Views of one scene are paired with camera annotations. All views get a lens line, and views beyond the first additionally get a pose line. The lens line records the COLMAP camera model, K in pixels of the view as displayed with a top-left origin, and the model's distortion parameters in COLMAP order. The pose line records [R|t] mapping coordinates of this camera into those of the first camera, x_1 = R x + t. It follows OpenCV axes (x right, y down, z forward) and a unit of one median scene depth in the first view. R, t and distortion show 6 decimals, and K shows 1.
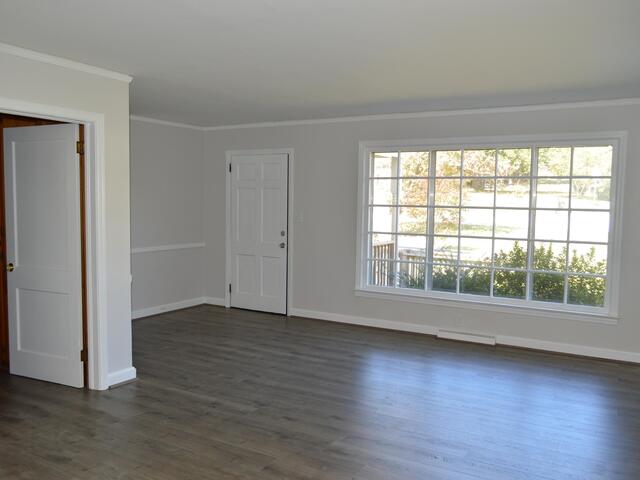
lens RADIAL K [[568.8, 0, 320.0], [0, 568.8, 240.0], [0, 0, 1]] dist [0.000271, -0.000197]
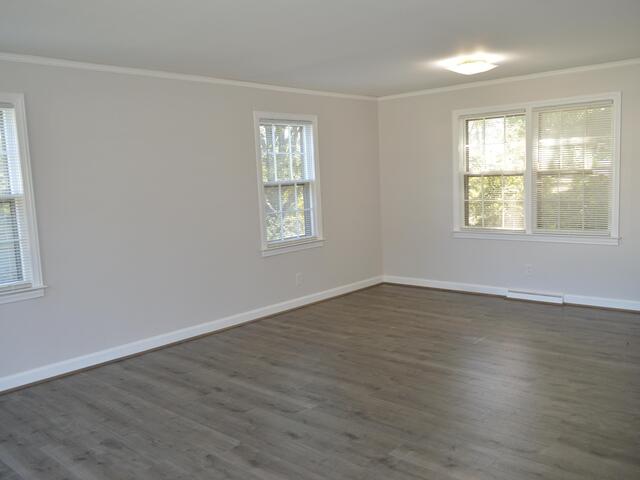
lens RADIAL K [[568.8, 0, 320.0], [0, 568.8, 240.0], [0, 0, 1]] dist [0.000271, -0.000197]
pose [[-0.979547, 0.006145, 0.201123, -0.195108], [0.045250, 0.980659, 0.190422, -0.142662], [-0.196063, 0.195628, -0.960879, 1.888927]]
